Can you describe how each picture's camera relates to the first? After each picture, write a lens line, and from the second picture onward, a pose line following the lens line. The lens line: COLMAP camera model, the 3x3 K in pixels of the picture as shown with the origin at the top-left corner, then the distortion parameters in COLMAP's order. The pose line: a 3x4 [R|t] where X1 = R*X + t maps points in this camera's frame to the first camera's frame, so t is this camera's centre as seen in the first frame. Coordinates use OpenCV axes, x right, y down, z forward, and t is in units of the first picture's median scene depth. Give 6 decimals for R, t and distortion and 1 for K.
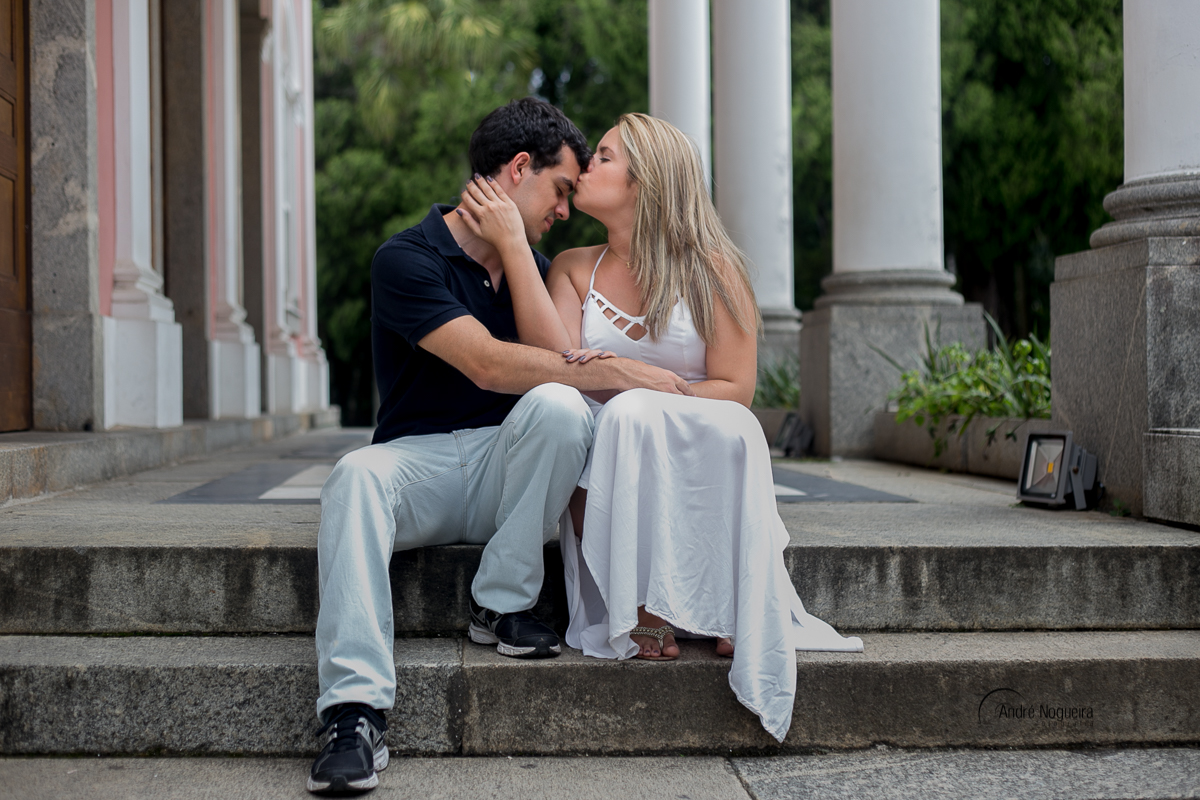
lens RADIAL K [[1740.1, 0, 600.2], [0, 1740.1, 404.2], [0, 0, 1]] dist [-0.013198, 0.000000]
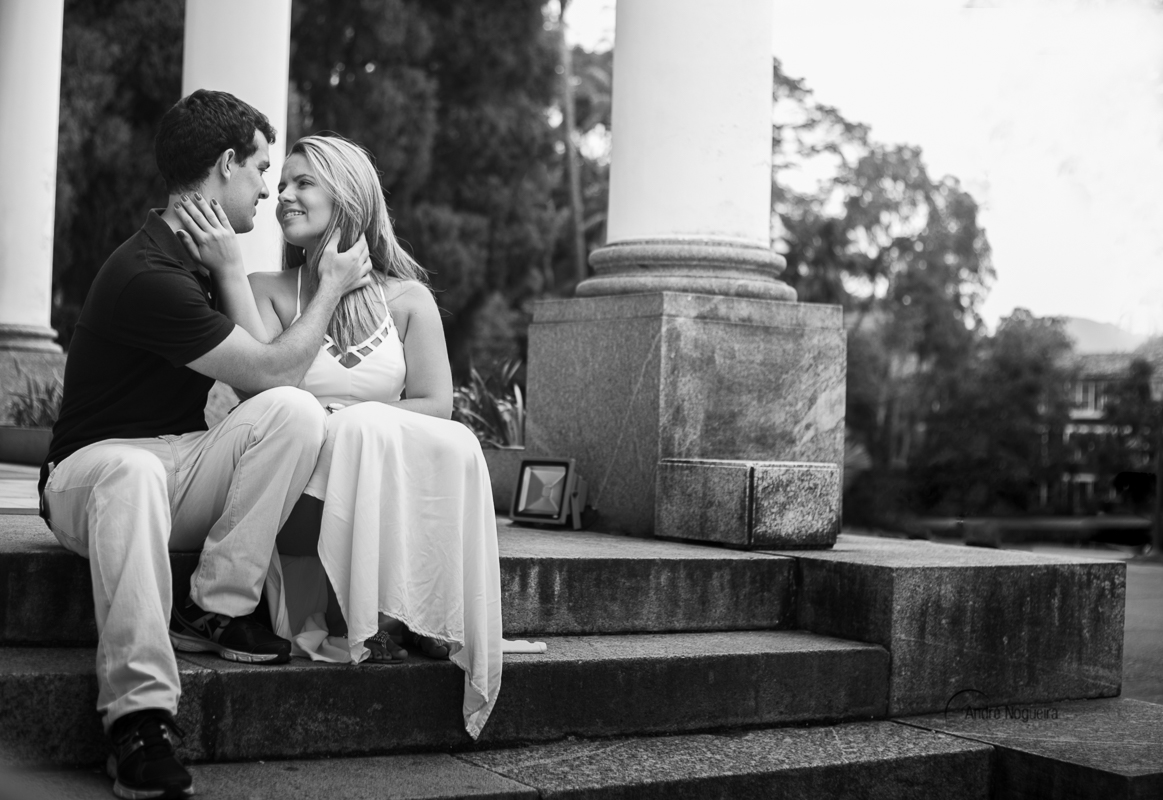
lens RADIAL K [[1724.4, 0, 581.4], [0, 1724.4, 397.4], [0, 0, 1]] dist [-0.123237, 0.000000]
pose [[0.874213, 0.051008, 0.482855, -0.347079], [-0.039917, 0.998650, -0.033225, 0.016972], [-0.483898, 0.009771, 0.875070, 0.043034]]
